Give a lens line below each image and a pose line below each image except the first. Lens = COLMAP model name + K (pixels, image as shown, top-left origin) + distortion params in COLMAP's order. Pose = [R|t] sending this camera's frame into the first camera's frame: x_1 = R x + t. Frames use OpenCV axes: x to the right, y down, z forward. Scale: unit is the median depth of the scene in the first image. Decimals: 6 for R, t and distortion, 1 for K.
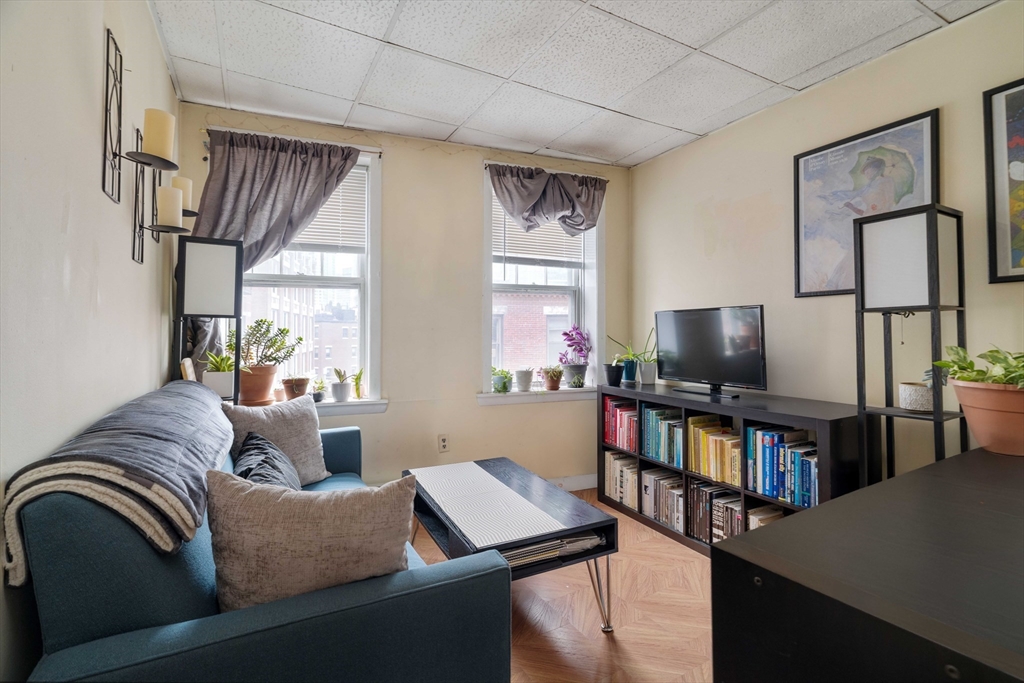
lens RADIAL K [[465.3, 0, 512.6], [0, 465.3, 333.4], [0, 0, 1]] dist [-0.002635, -0.000071]
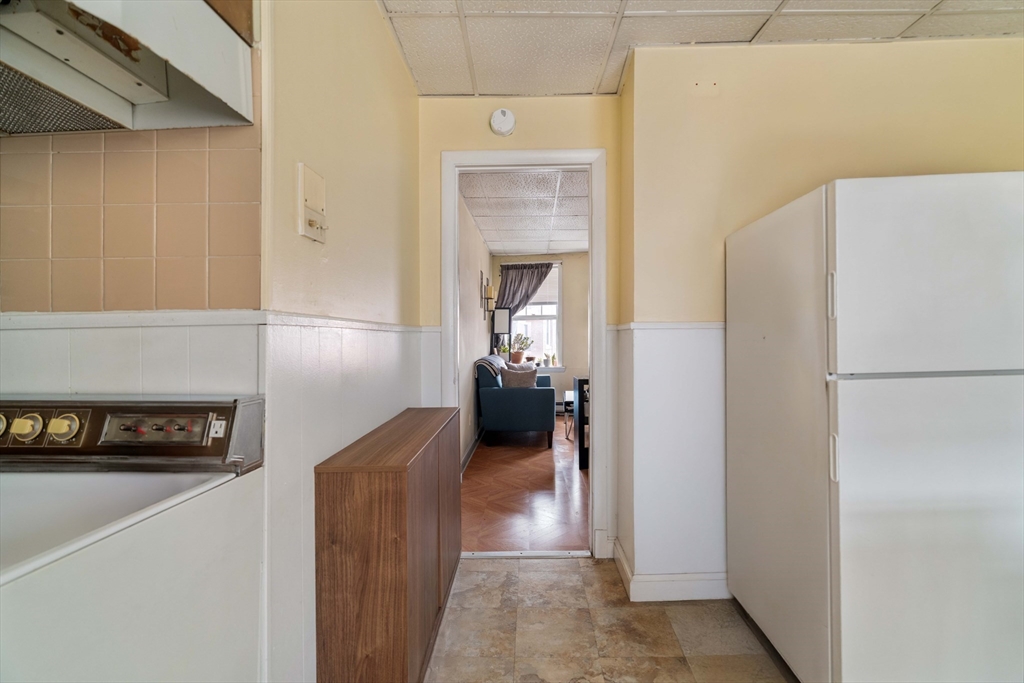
lens RADIAL K [[465.3, 0, 516.5], [0, 465.3, 341.1], [0, 0, 1]] dist [-0.002635, -0.000071]
pose [[0.850787, -0.005078, -0.525487, 0.828453], [0.008214, 0.999960, 0.003635, 0.001309], [0.525447, -0.007409, 0.850794, -1.235505]]
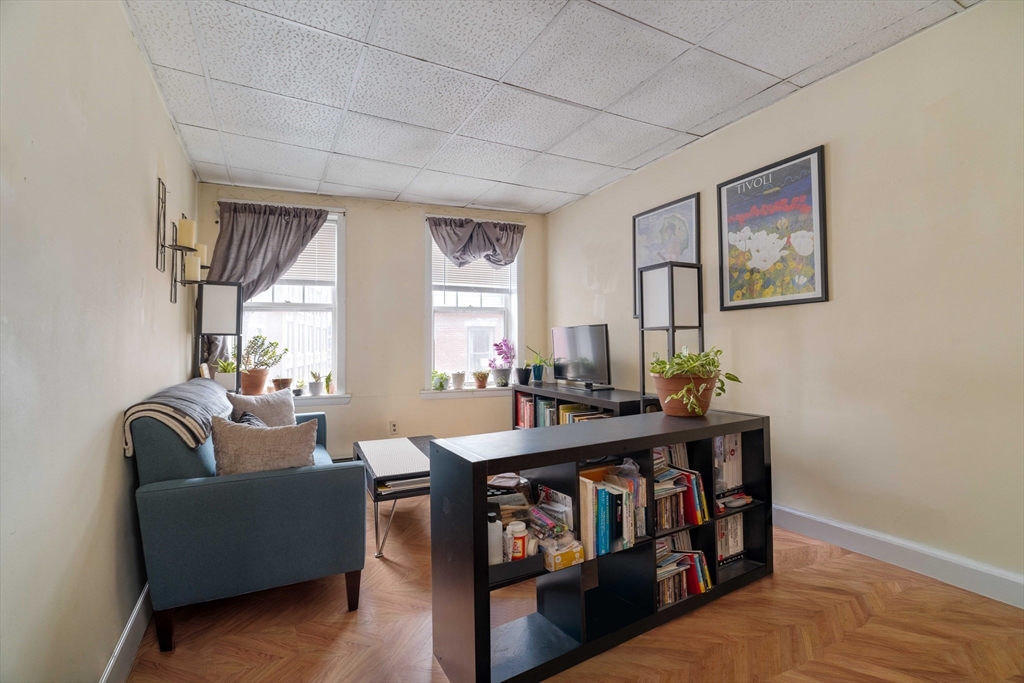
lens RADIAL K [[465.3, 0, 513.8], [0, 465.3, 341.9], [0, 0, 1]] dist [-0.002635, -0.000071]
pose [[0.999568, -0.005254, -0.028930, 0.266642], [0.005130, 0.999977, -0.004353, -0.002419], [0.028952, 0.004203, 0.999572, -0.366109]]
